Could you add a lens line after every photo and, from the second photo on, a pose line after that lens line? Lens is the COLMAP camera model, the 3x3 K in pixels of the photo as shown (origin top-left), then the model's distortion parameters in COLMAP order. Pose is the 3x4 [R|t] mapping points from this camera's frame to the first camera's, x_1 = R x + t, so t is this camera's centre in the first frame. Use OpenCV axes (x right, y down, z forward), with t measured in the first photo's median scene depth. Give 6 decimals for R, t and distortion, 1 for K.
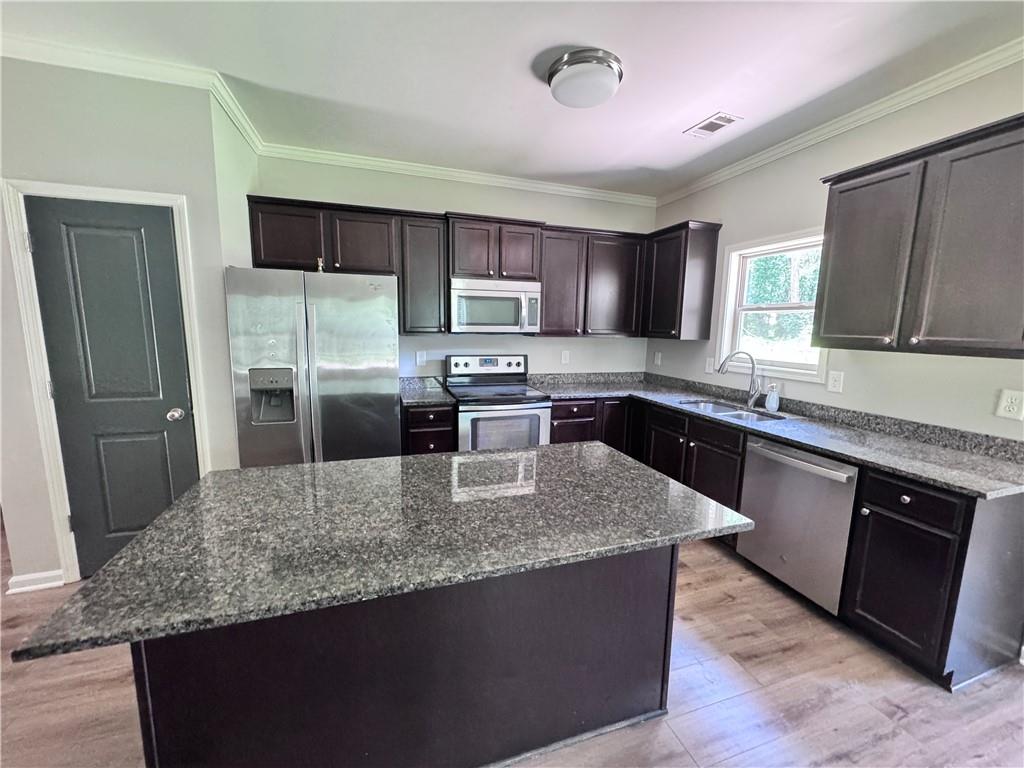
lens RADIAL K [[408.7, 0, 510.5], [0, 408.7, 383.4], [0, 0, 1]] dist [0.001513, 0.000211]
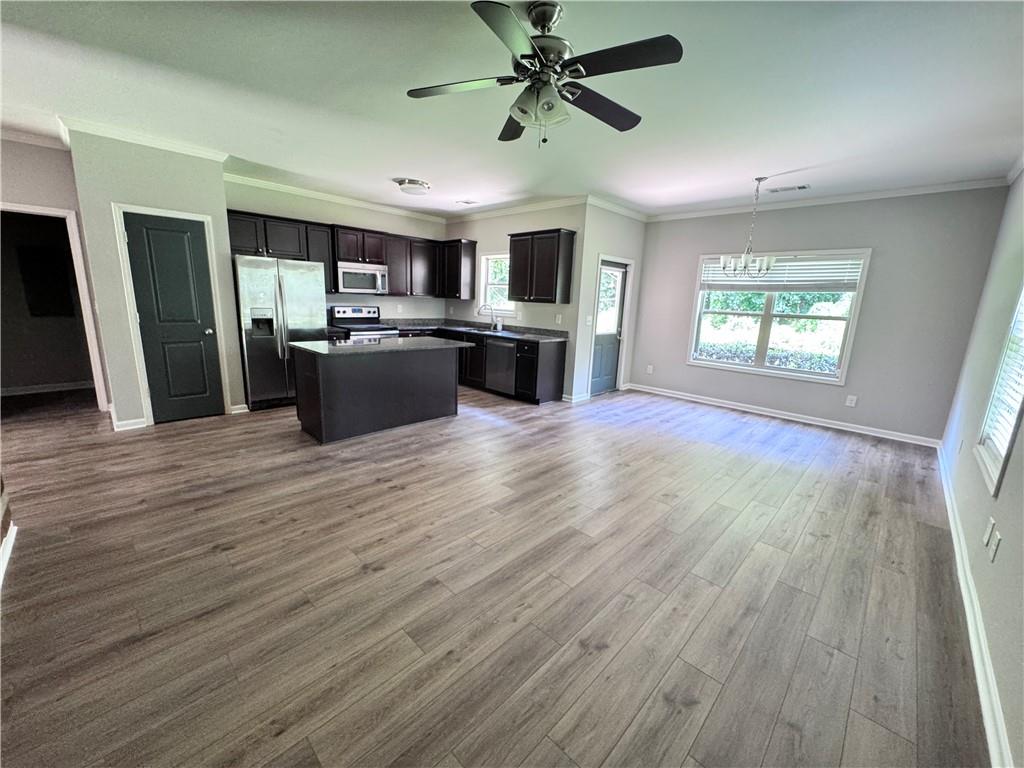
lens RADIAL K [[408.7, 0, 510.3], [0, 408.7, 384.9], [0, 0, 1]] dist [0.001513, 0.000211]
pose [[0.887601, -0.078926, 0.453800, -0.325987], [0.042305, 0.995015, 0.090309, 0.149006], [-0.458666, -0.060960, 0.886515, -0.955906]]
